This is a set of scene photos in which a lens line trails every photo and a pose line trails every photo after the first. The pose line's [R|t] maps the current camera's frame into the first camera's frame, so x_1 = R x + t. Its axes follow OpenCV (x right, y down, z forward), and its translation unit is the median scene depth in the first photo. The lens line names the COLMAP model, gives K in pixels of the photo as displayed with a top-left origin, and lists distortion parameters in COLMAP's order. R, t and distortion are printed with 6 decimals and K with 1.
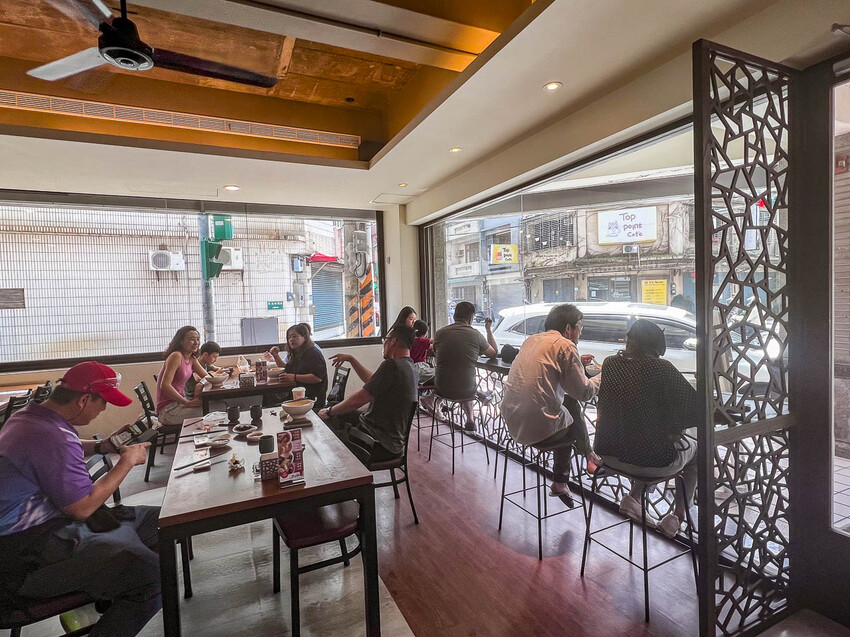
lens RADIAL K [[445.2, 0, 425.0], [0, 445.2, 318.5], [0, 0, 1]] dist [-0.000589, -0.000249]
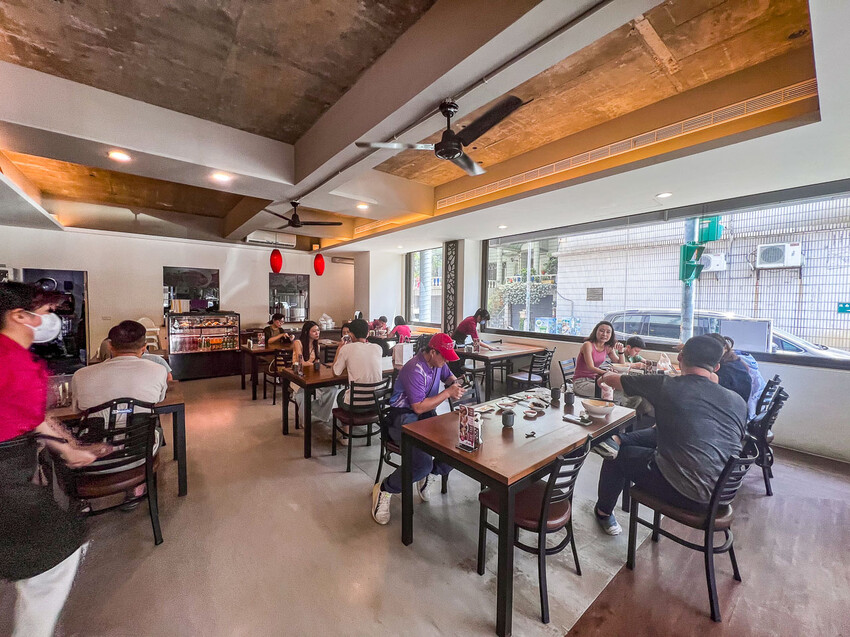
lens RADIAL K [[342.7, 0, 425.0], [0, 342.7, 318.5], [0, 0, 1]] dist [0.000186, 0.000010]
pose [[0.246303, 0.086788, -0.965299, 0.166881], [-0.061026, 0.995395, 0.073922, -0.018226], [0.967270, 0.040701, 0.250465, 0.177568]]
